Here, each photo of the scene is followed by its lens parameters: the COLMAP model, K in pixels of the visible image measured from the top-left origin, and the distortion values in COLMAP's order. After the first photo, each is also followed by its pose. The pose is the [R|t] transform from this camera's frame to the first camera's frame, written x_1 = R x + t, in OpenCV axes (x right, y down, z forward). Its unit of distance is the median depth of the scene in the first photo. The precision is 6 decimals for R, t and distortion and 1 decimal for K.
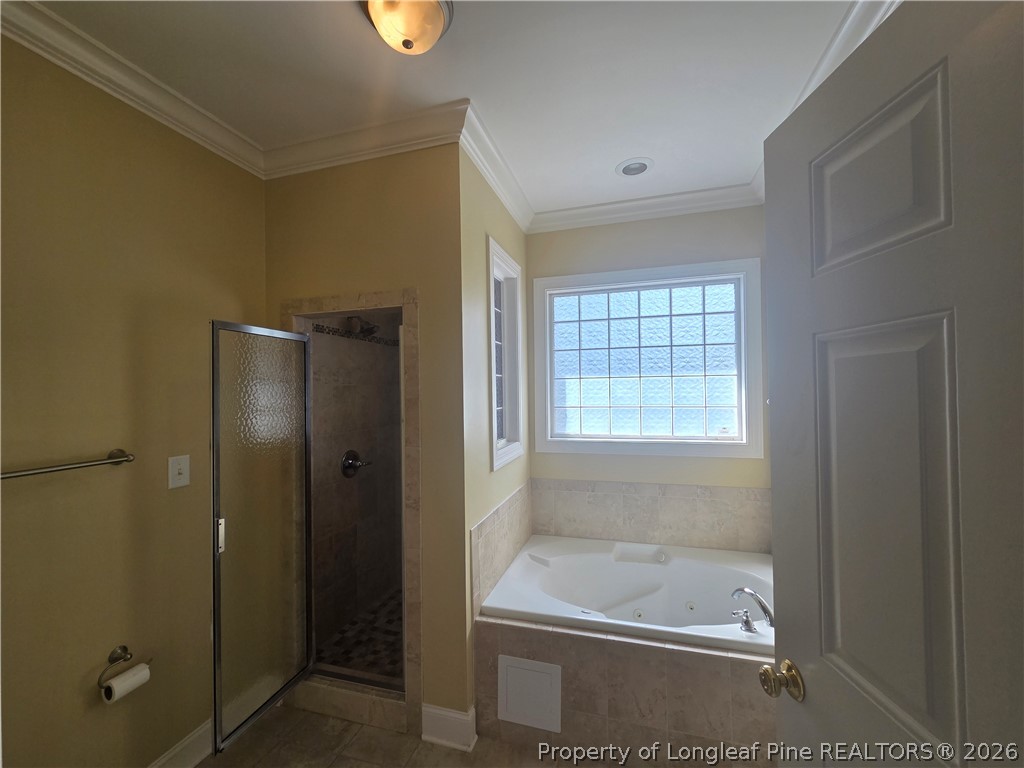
lens RADIAL K [[421.5, 0, 515.1], [0, 421.5, 387.5], [0, 0, 1]] dist [0.006355, -0.002738]
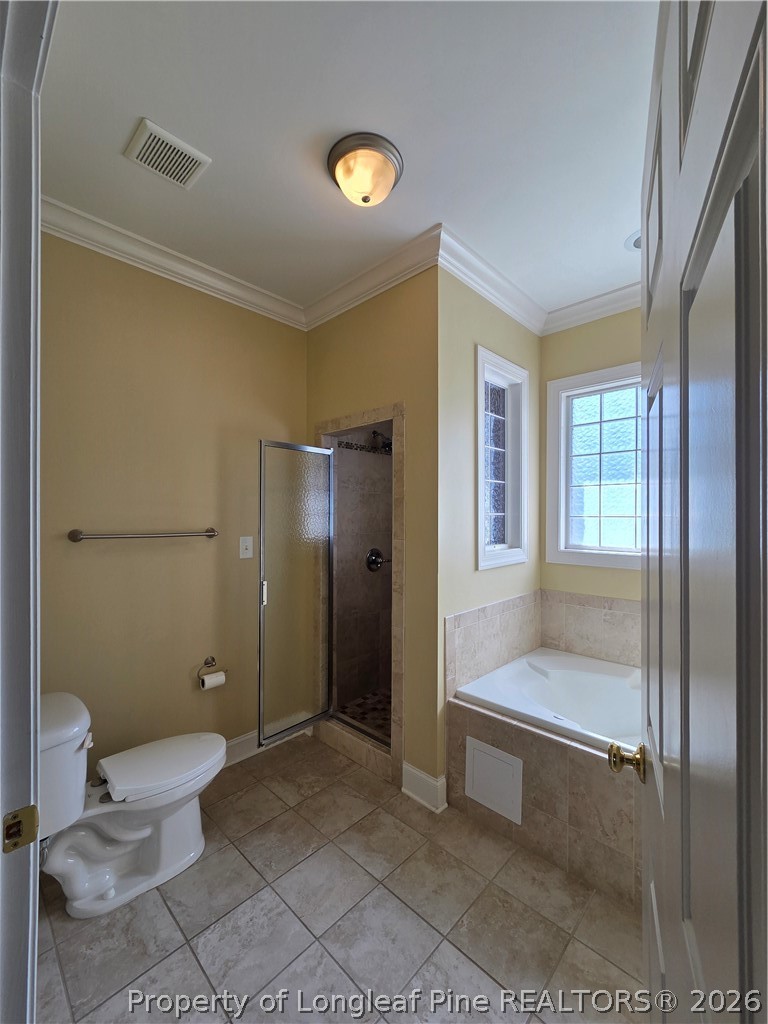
lens RADIAL K [[421.5, 0, 380.6], [0, 421.5, 516.4], [0, 0, 1]] dist [0.006355, -0.002738]
pose [[0.883309, 0.019183, -0.468398, 0.201222], [-0.013262, 0.999785, 0.015937, 0.046489], [0.468603, -0.007865, 0.883374, -0.036796]]
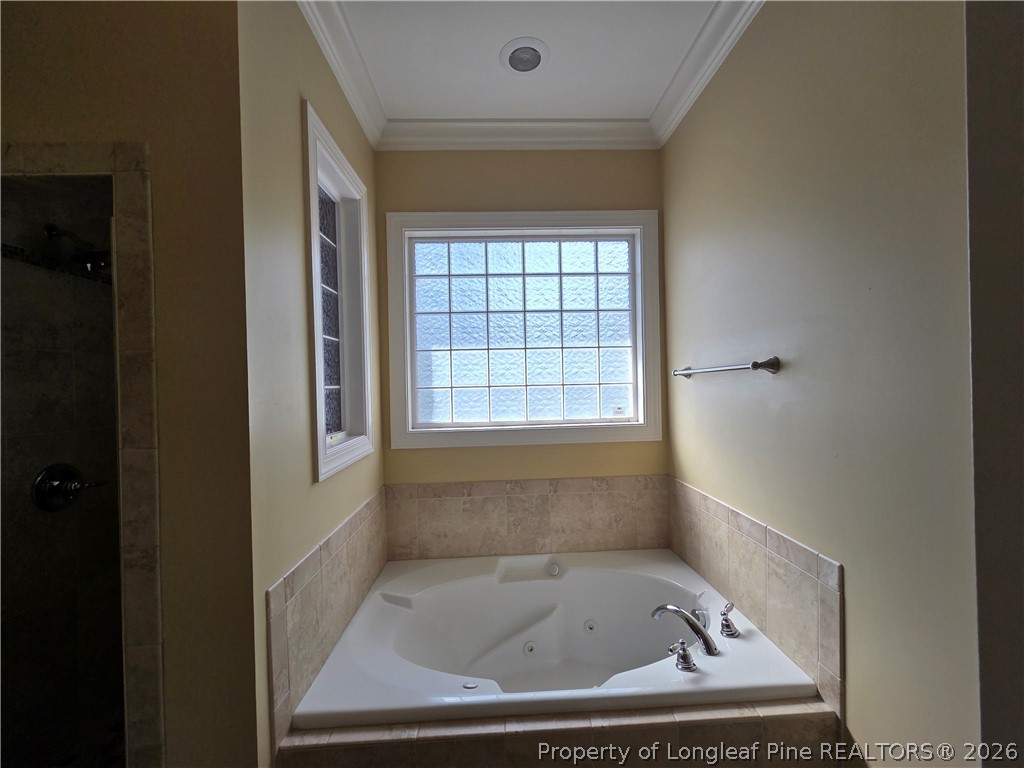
lens RADIAL K [[421.5, 0, 516.8], [0, 421.5, 385.7], [0, 0, 1]] dist [0.006355, -0.002738]
pose [[0.946398, -0.009106, 0.322875, 0.023067], [0.008493, 0.999958, 0.003306, 0.051567], [-0.322892, -0.000387, 0.946436, 0.283674]]
